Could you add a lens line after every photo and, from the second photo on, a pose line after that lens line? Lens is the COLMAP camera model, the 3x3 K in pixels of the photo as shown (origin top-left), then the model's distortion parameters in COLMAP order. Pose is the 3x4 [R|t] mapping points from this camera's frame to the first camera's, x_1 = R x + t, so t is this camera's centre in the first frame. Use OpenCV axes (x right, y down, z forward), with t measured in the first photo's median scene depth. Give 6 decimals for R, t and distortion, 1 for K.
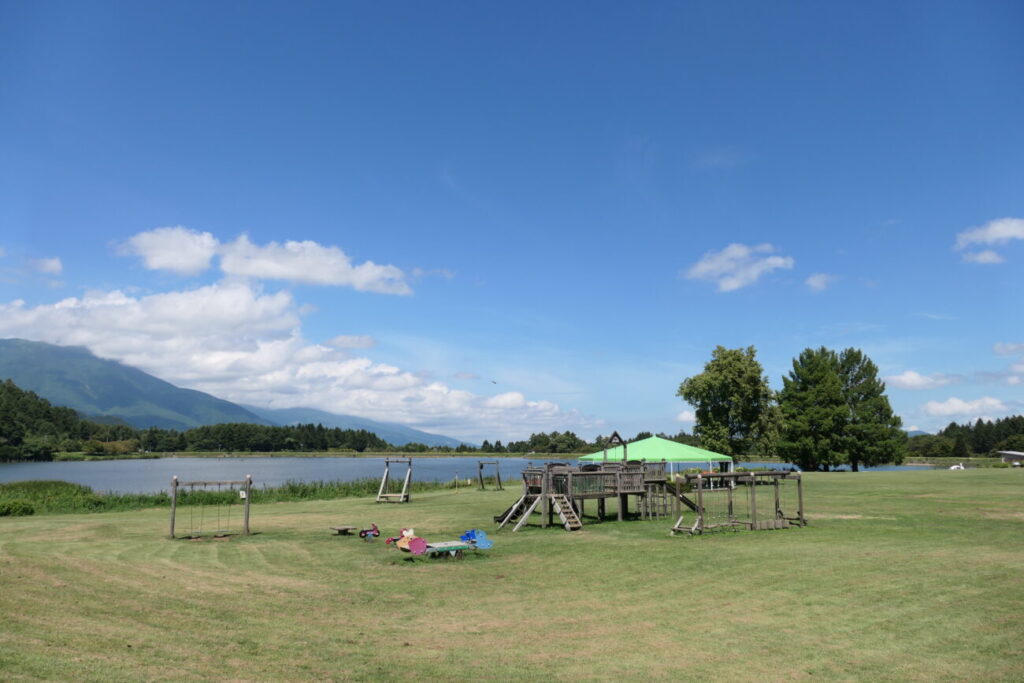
lens RADIAL K [[736.1, 0, 511.6], [0, 736.1, 338.9], [0, 0, 1]] dist [-0.009086, 0.011923]
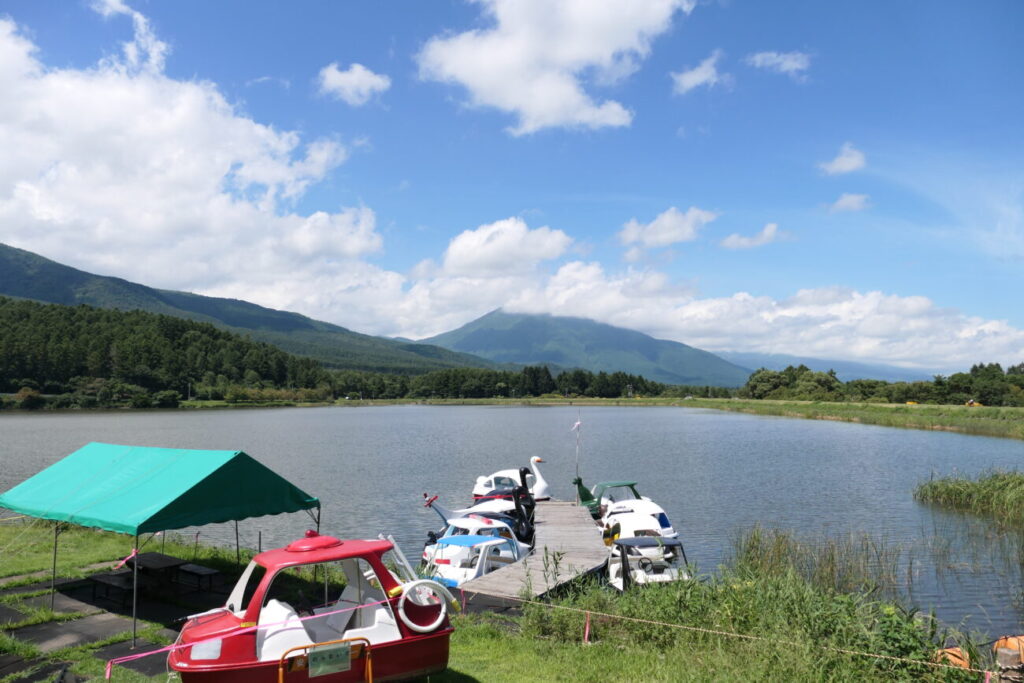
lens RADIAL K [[736.1, 0, 503.6], [0, 736.1, 336.8], [0, 0, 1]] dist [-0.009086, 0.011923]
pose [[0.792434, -0.057670, -0.607225, 0.252524], [0.099036, 0.994475, 0.034793, 0.048841], [0.601864, -0.087708, 0.793767, 0.299608]]
